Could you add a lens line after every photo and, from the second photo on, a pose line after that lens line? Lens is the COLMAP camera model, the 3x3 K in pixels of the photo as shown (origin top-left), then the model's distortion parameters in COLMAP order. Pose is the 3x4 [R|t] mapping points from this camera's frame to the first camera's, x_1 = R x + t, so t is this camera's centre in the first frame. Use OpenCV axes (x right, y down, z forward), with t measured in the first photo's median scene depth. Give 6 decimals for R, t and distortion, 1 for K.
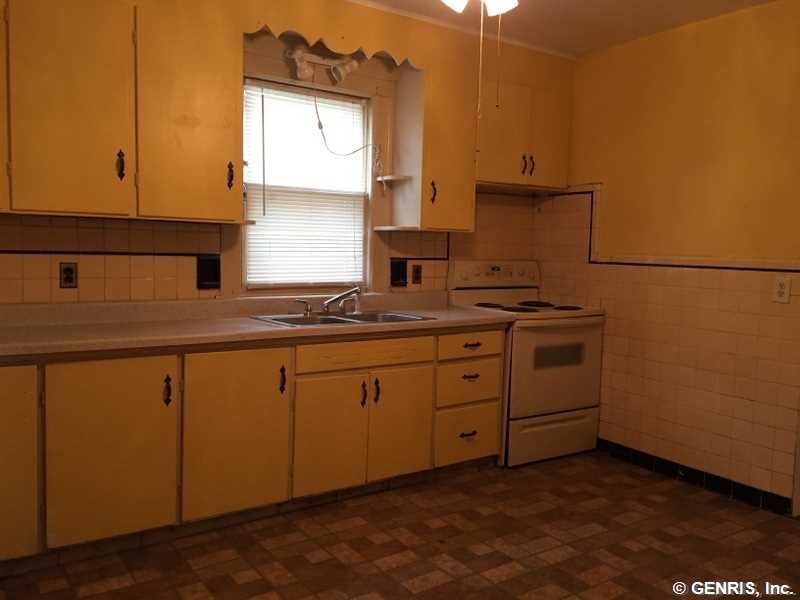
lens RADIAL K [[682.0, 0, 401.2], [0, 682.0, 295.8], [0, 0, 1]] dist [0.070773, -0.074015]
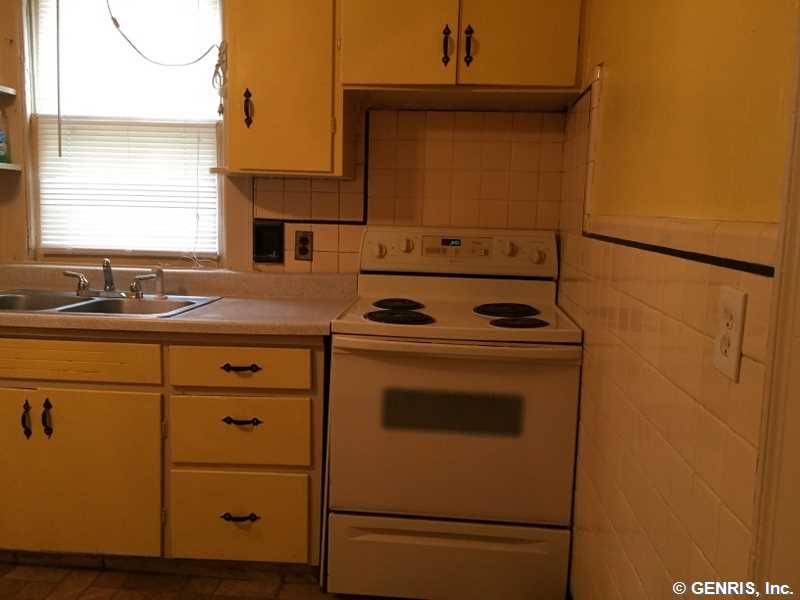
lens RADIAL K [[682.0, 0, 402.0], [0, 682.0, 298.8], [0, 0, 1]] dist [0.070773, -0.074015]
pose [[0.776610, 0.081589, -0.624676, 0.547265], [-0.057210, 0.996615, 0.059044, -0.027566], [0.627378, -0.010116, 0.778649, 0.612145]]
